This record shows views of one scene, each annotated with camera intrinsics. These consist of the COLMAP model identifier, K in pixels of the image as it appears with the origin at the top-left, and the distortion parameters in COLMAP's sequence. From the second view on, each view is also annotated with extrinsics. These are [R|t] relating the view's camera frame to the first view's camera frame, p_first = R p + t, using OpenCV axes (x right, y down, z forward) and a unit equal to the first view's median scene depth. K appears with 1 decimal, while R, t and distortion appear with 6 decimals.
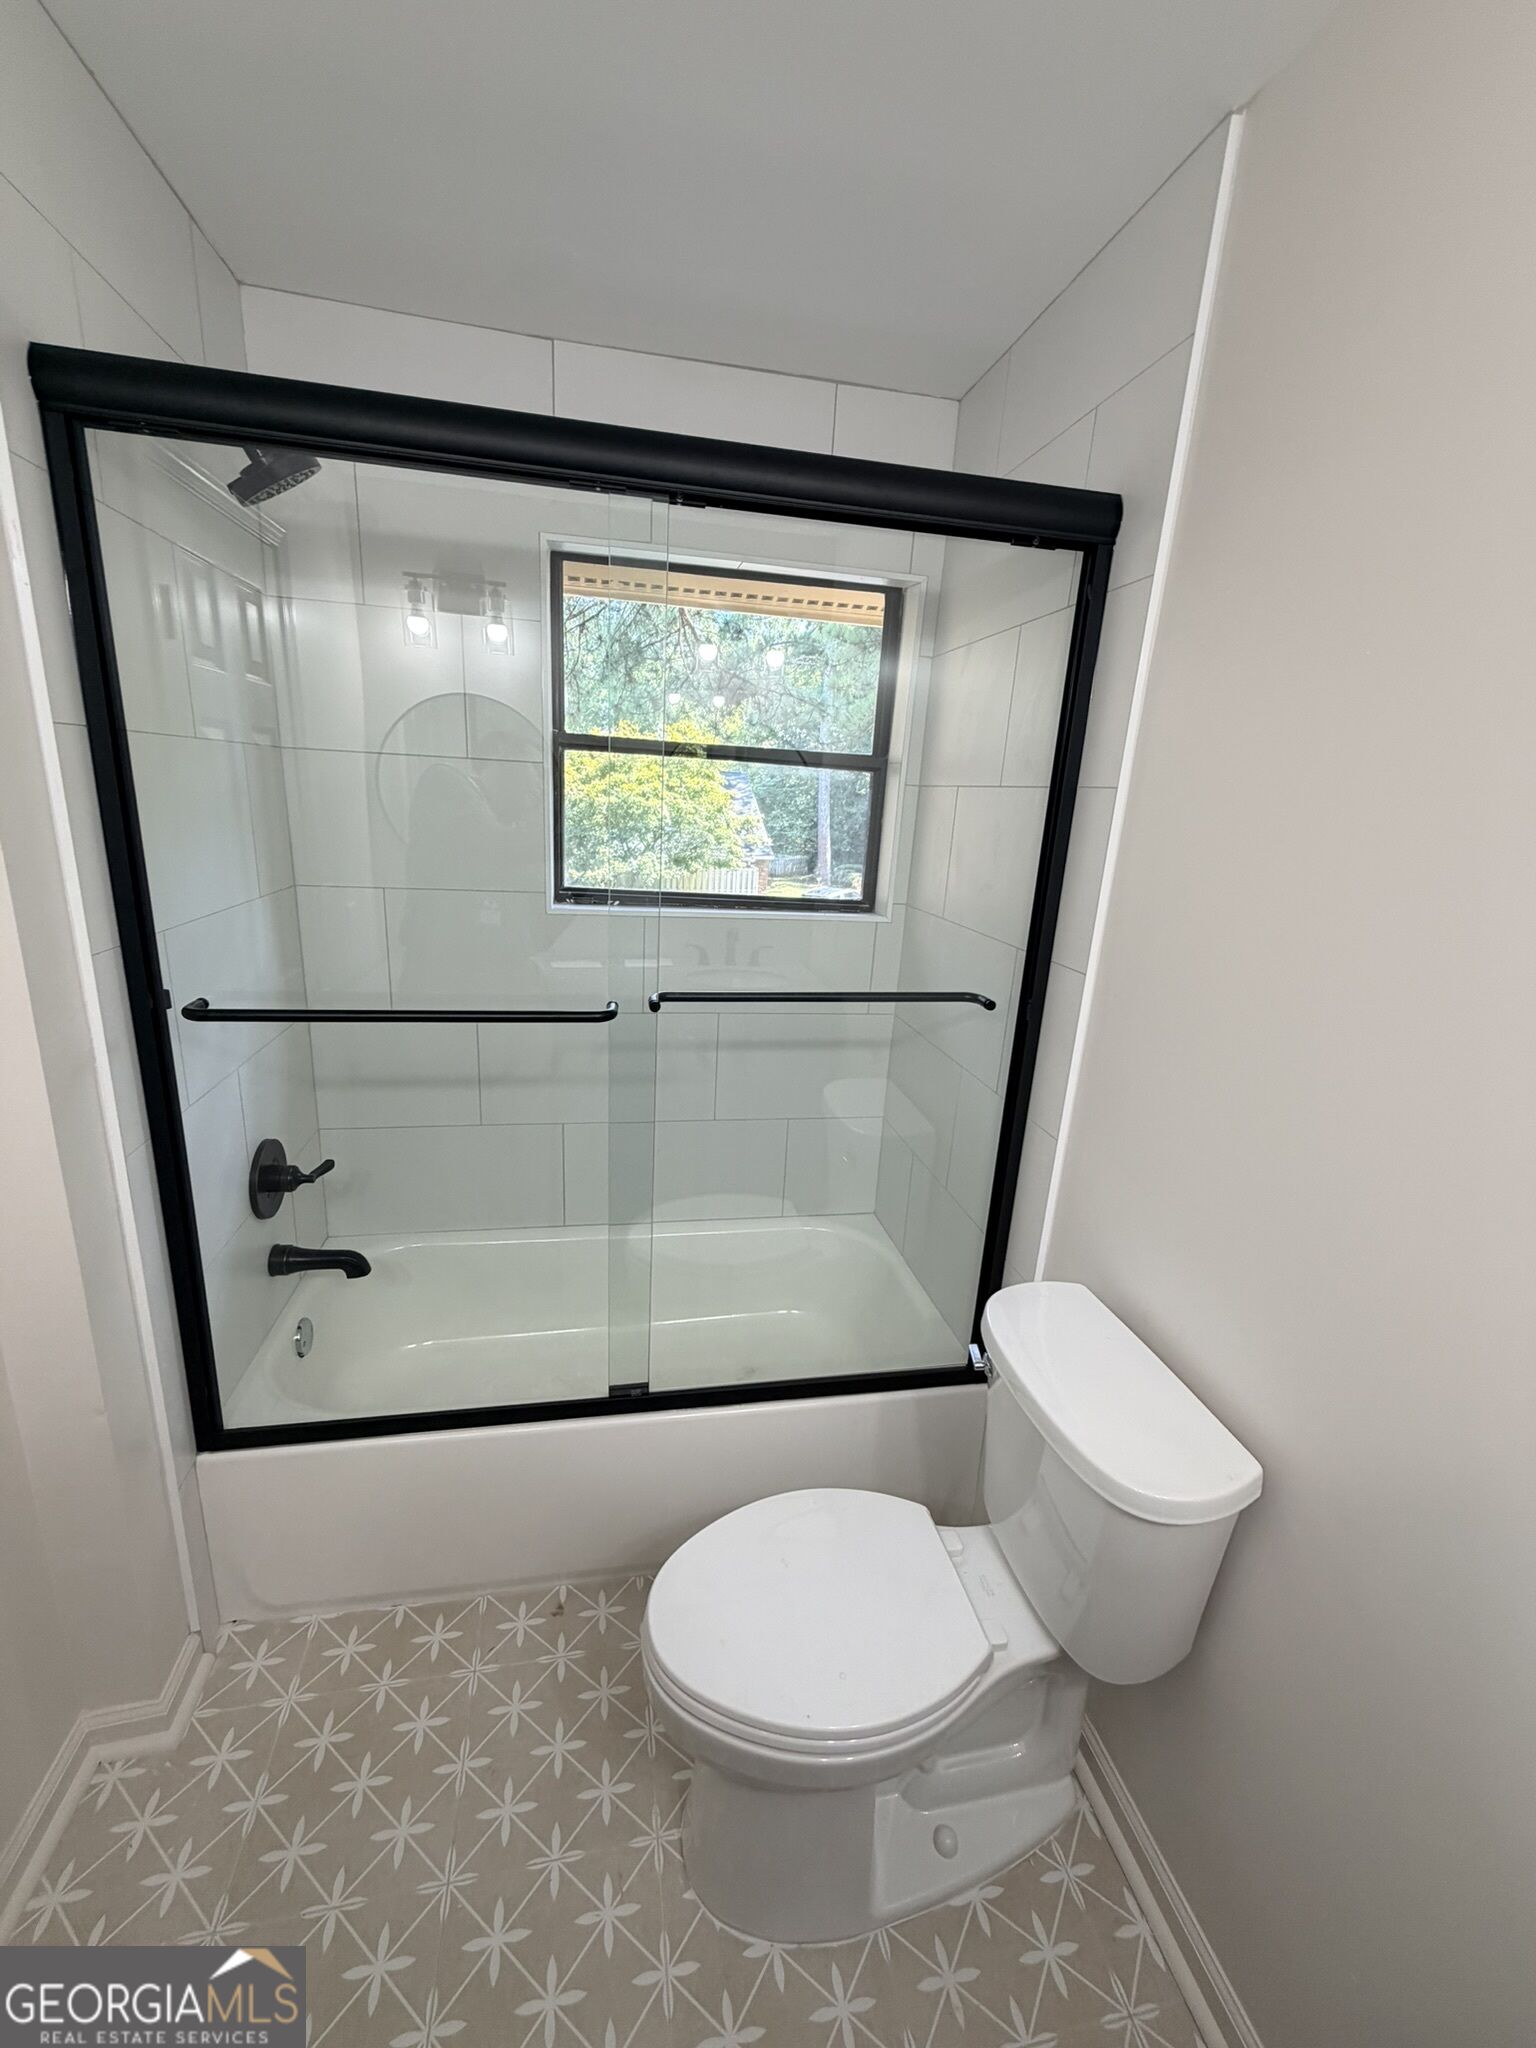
lens RADIAL K [[821.1, 0, 770.0], [0, 821.1, 1010.9], [0, 0, 1]] dist [0.002871, 0.000983]
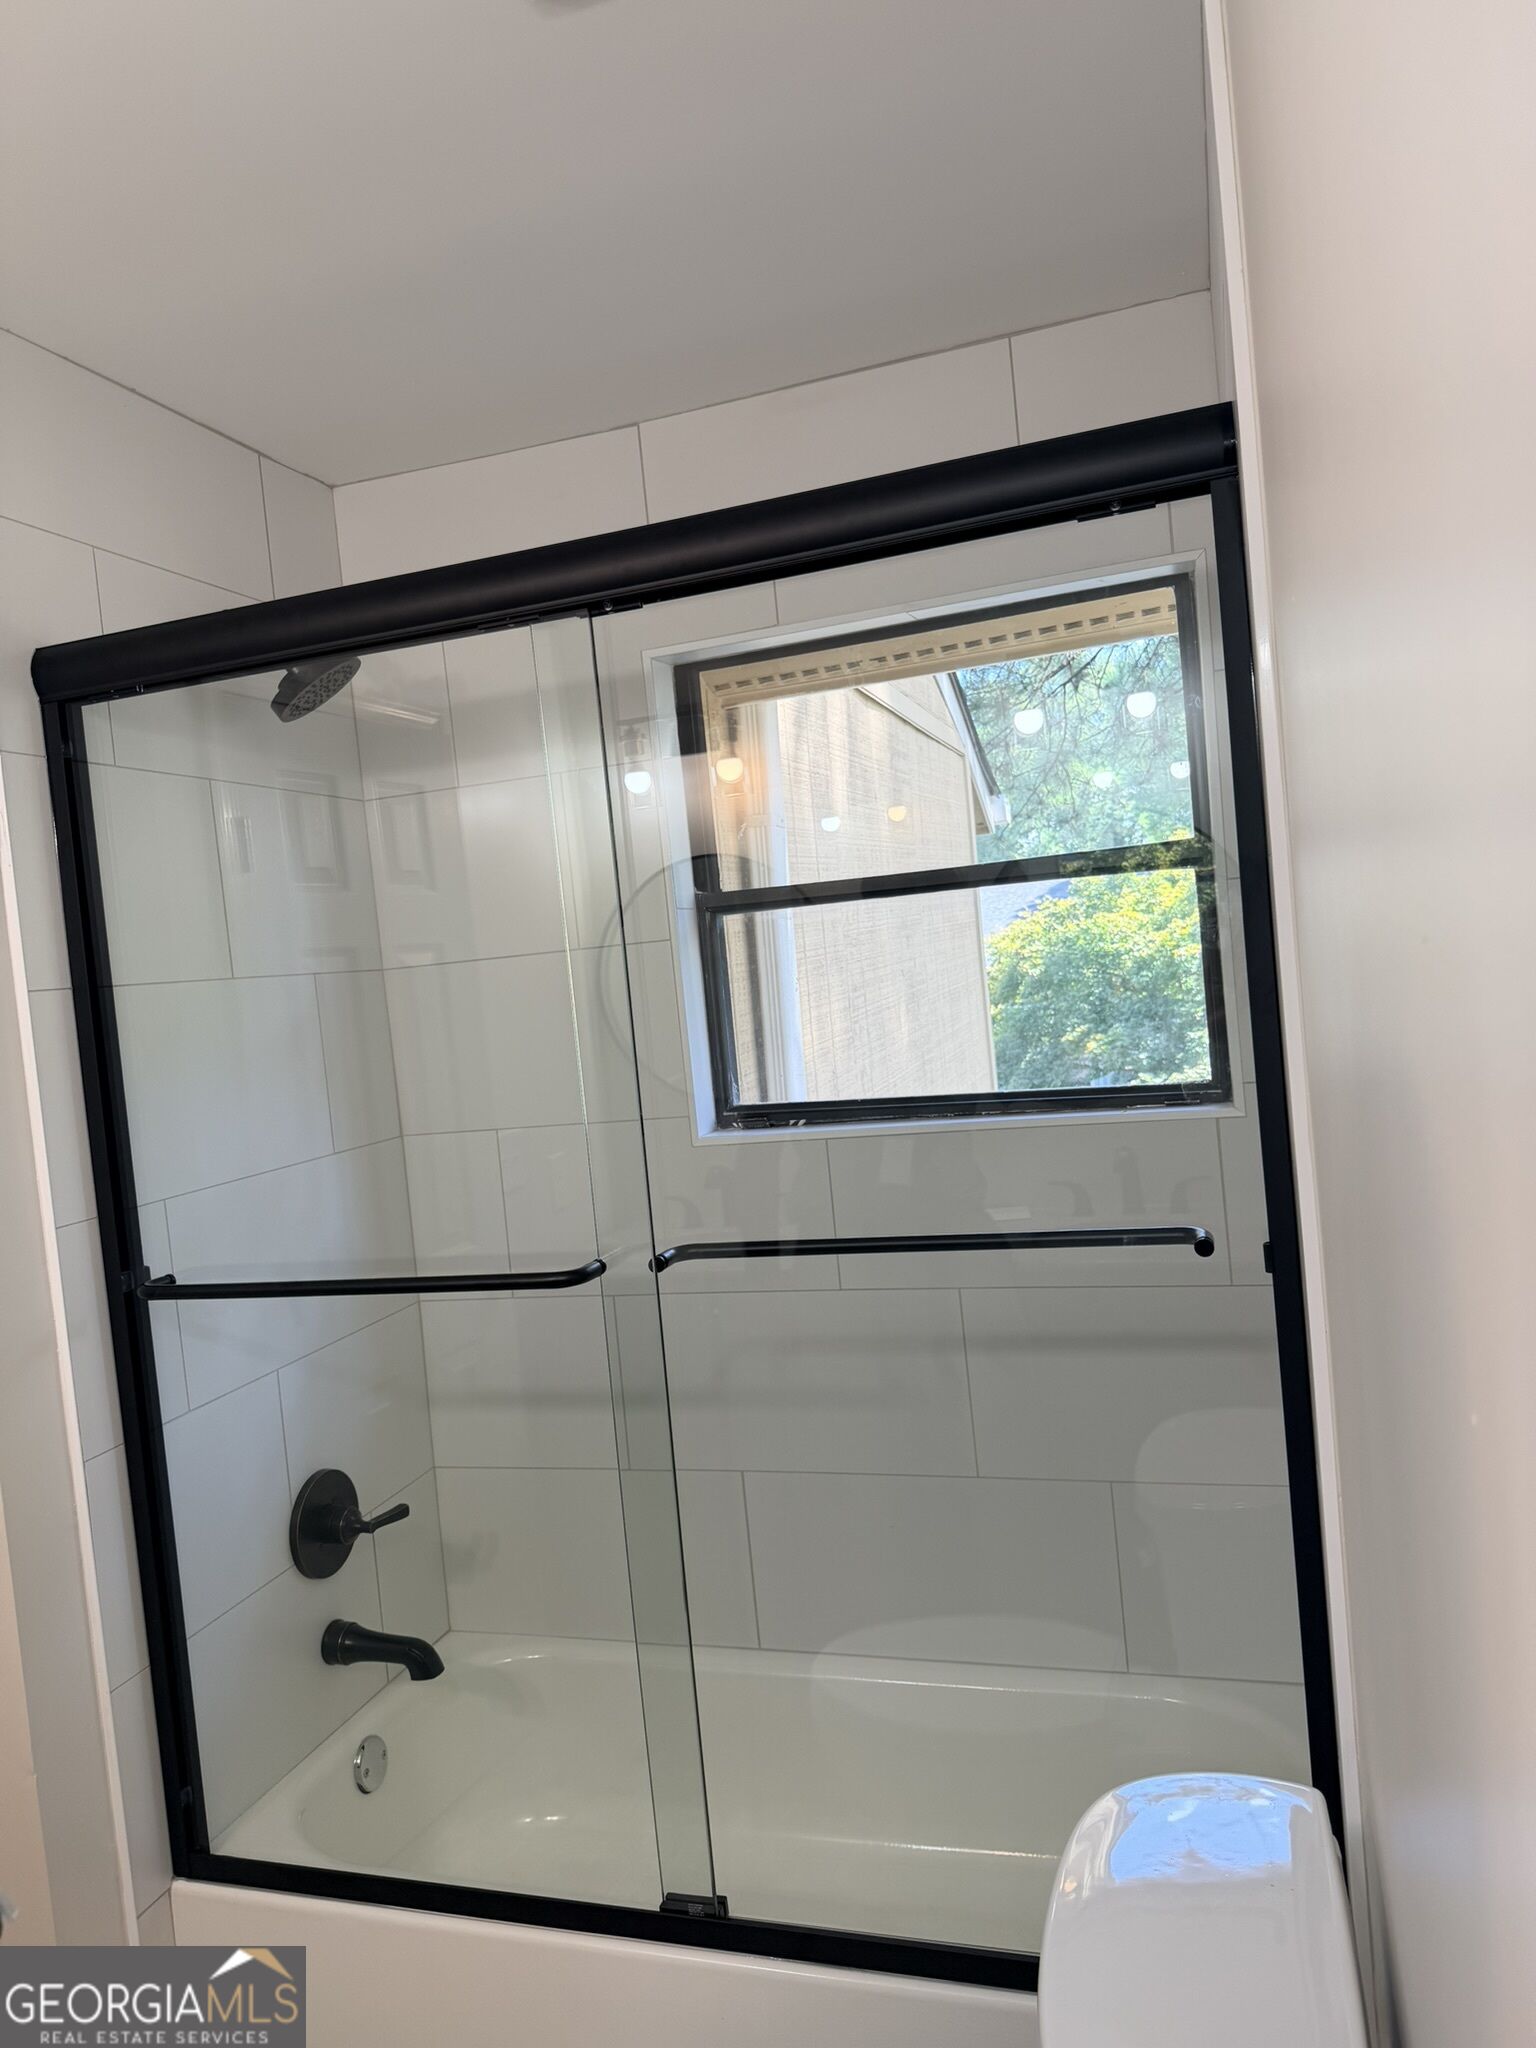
lens RADIAL K [[1446.8, 0, 777.6], [0, 1446.8, 1013.9], [0, 0, 1]] dist [0.059230, -0.075379]
pose [[0.862051, -0.124889, -0.491193, 0.463660], [0.016831, 0.975684, -0.218536, 0.045747], [0.506541, 0.180121, 0.843192, -0.012155]]
